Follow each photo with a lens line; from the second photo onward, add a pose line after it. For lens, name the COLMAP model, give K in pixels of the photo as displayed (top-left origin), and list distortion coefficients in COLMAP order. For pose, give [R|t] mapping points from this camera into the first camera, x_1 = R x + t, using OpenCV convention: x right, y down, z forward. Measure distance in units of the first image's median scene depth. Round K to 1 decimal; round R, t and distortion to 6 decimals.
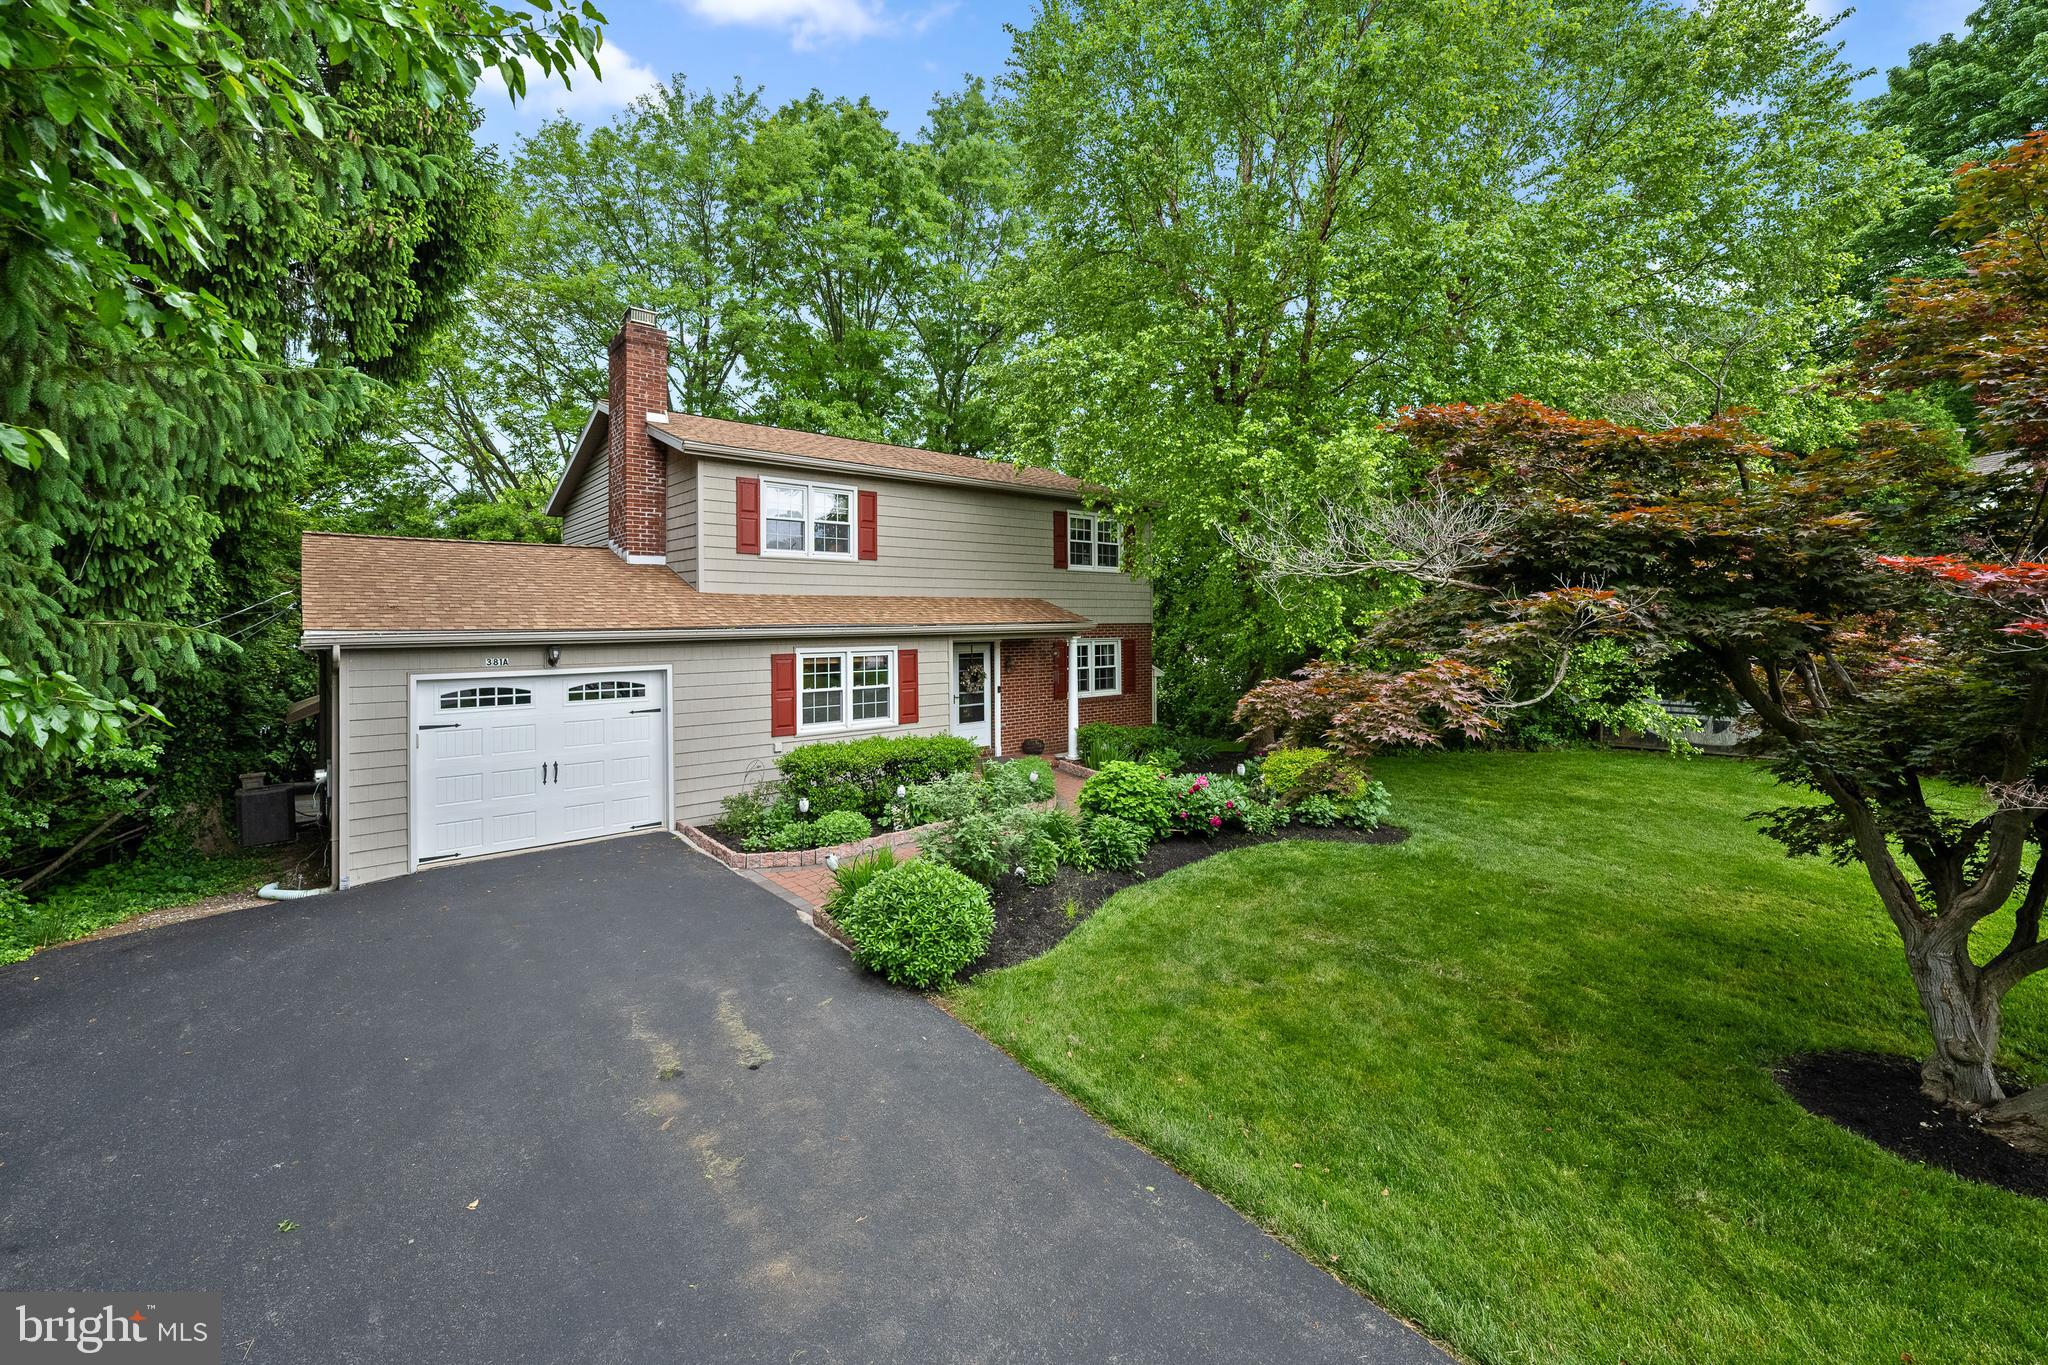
lens RADIAL K [[831.7, 0, 989.8], [0, 831.7, 611.8], [0, 0, 1]] dist [-0.007446, 0.001142]
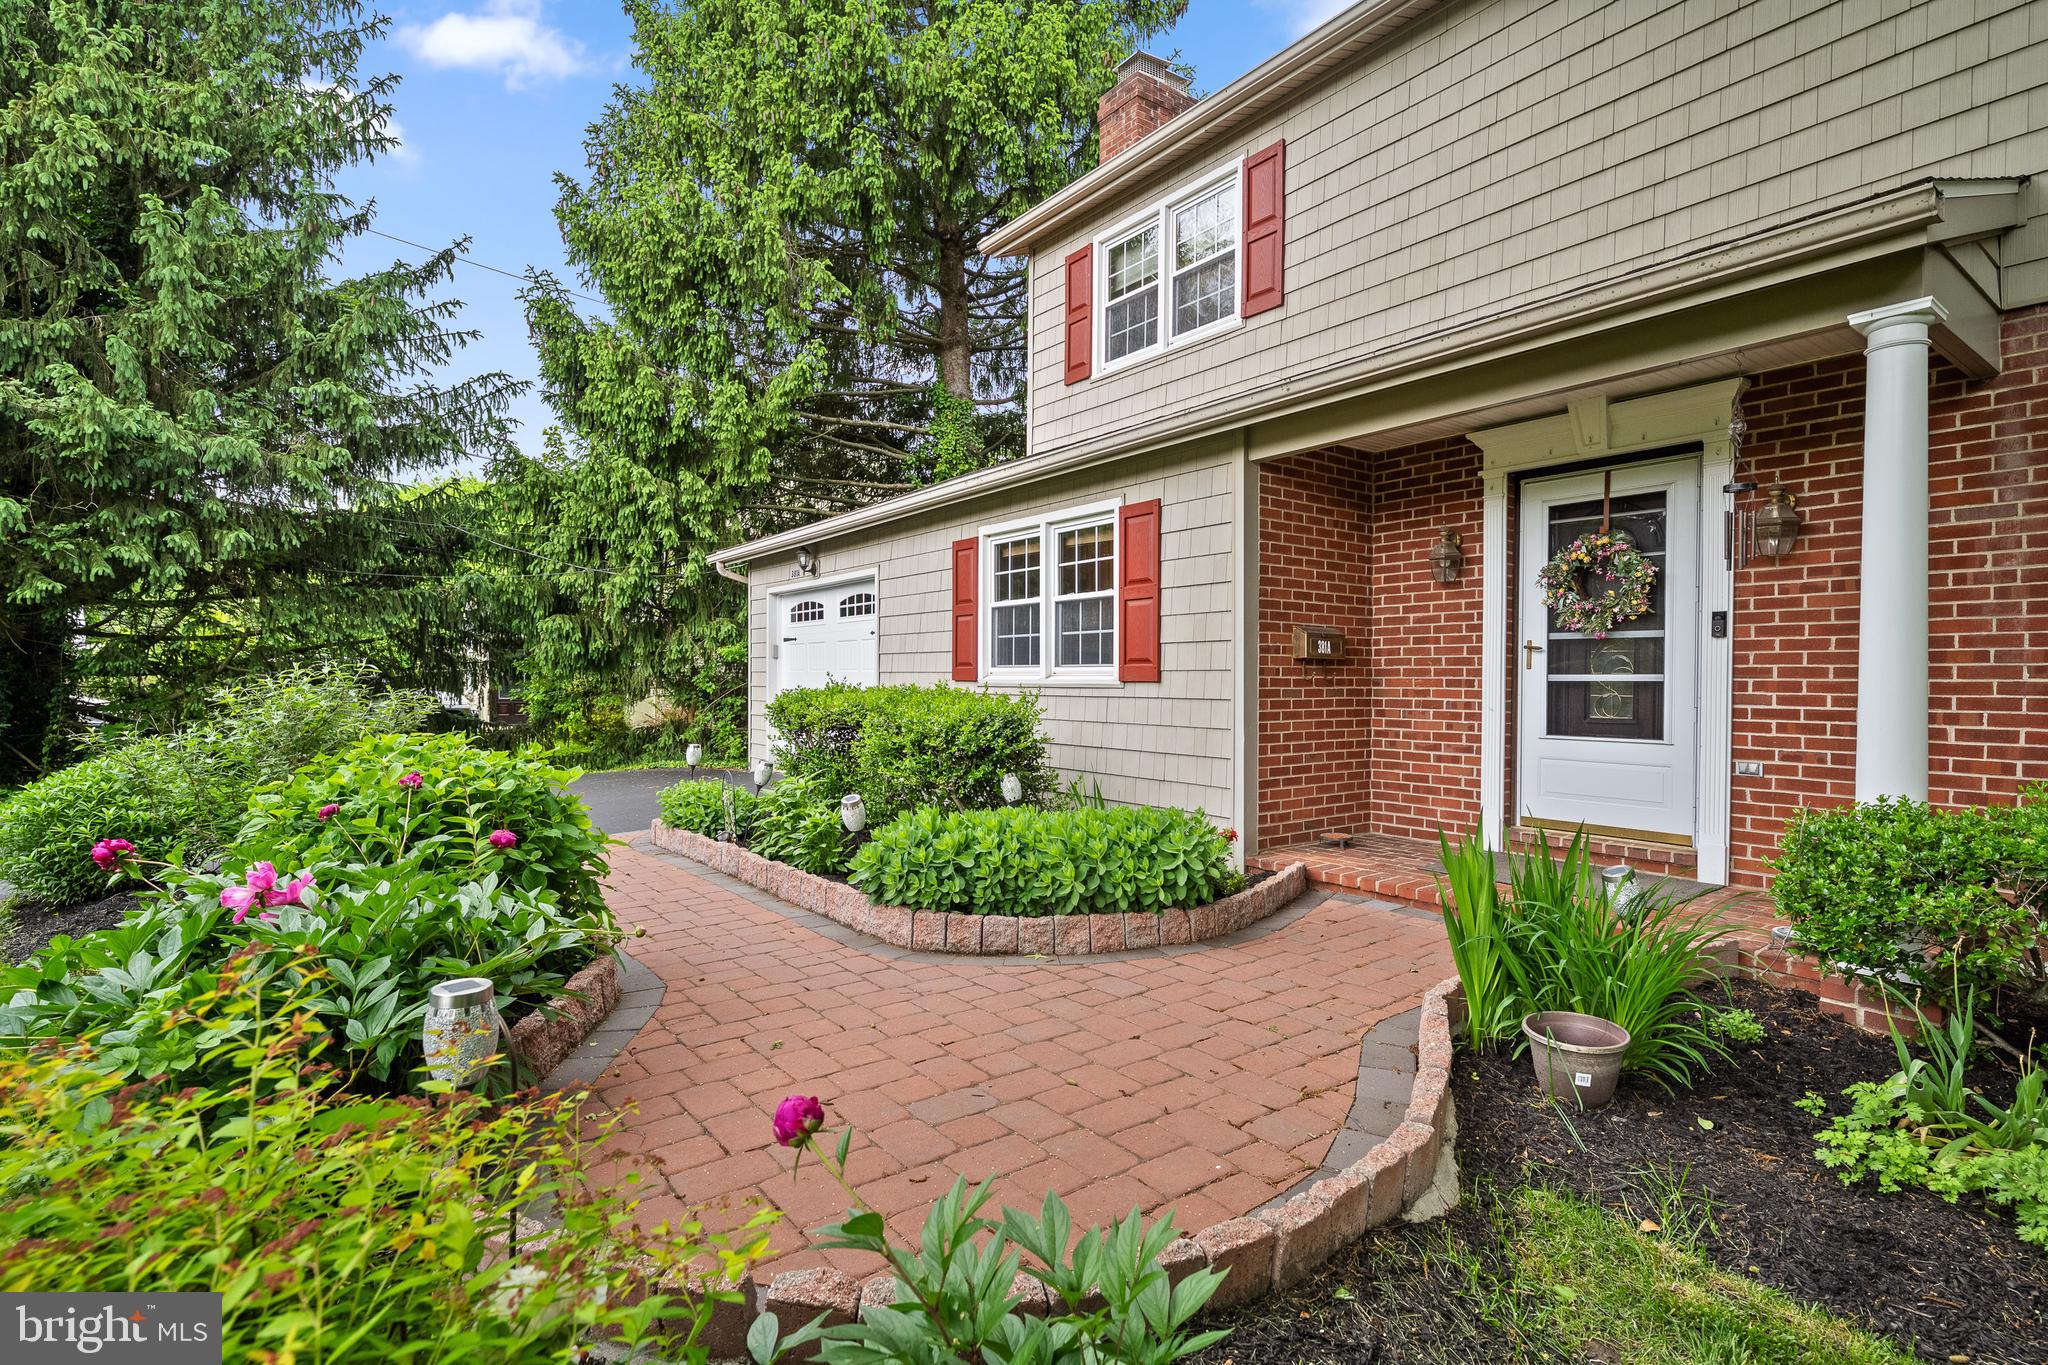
lens RADIAL K [[971.6, 0, 1006.7], [0, 971.6, 682.8], [0, 0, 1]] dist [-0.001607, -0.000155]
pose [[-0.061274, 0.017800, -0.997962, 0.388437], [0.009820, 0.999803, 0.017230, 0.126464], [0.998073, -0.008745, -0.061437, 0.975022]]
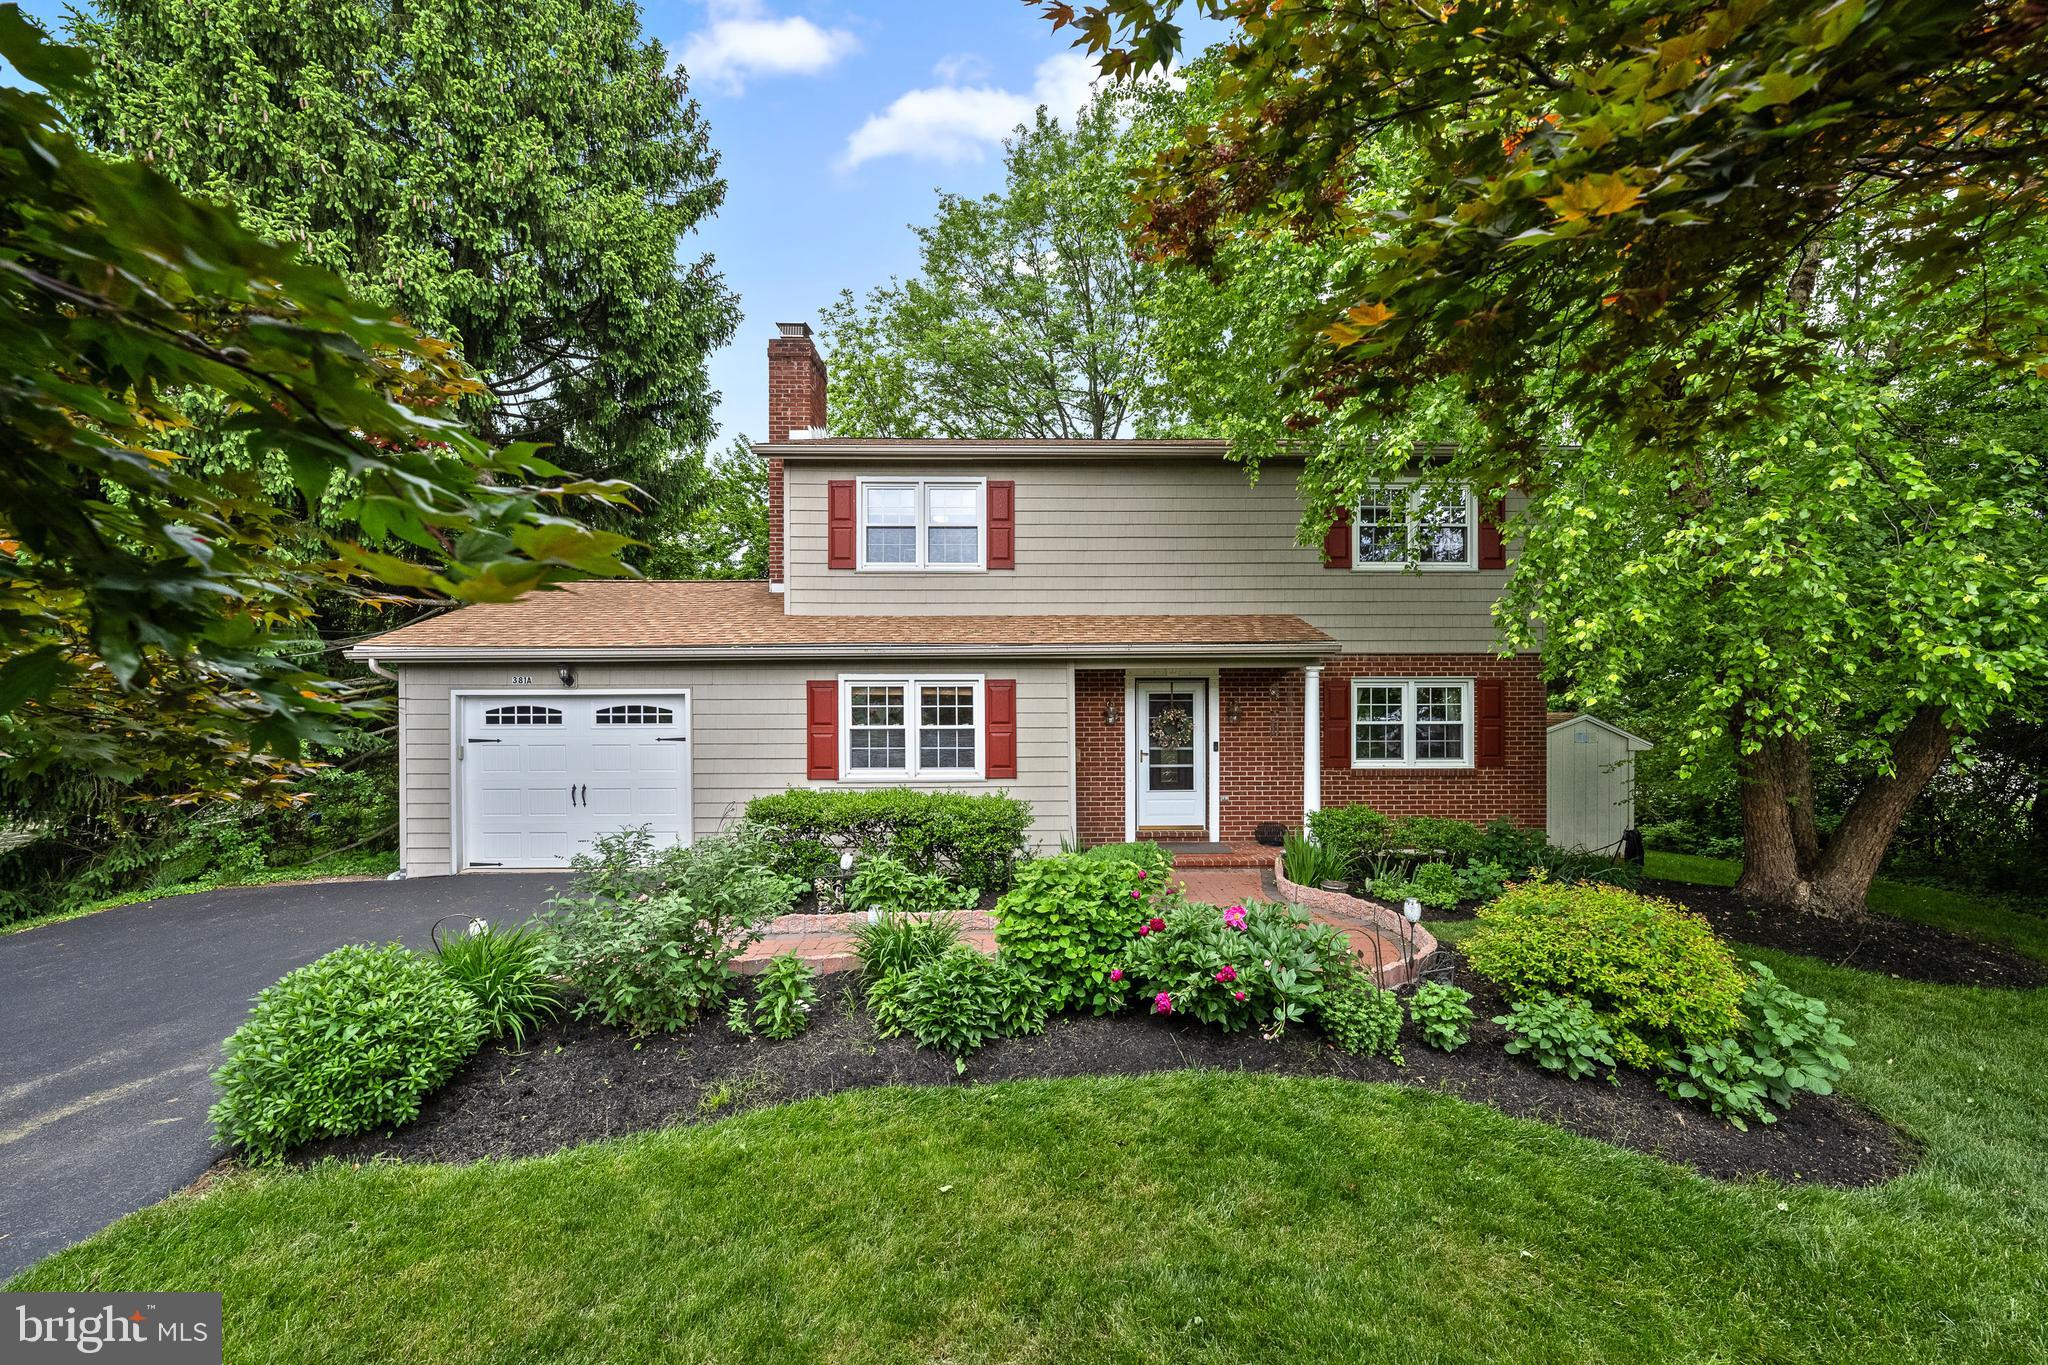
lens RADIAL K [[831.7, 0, 1029.3], [0, 831.7, 695.6], [0, 0, 1]] dist [-0.007446, 0.001142]
pose [[0.781480, 0.000375, -0.623930, 0.391476], [0.004019, 0.999976, 0.005634, 0.056368], [0.623917, -0.006910, 0.781460, 0.439599]]
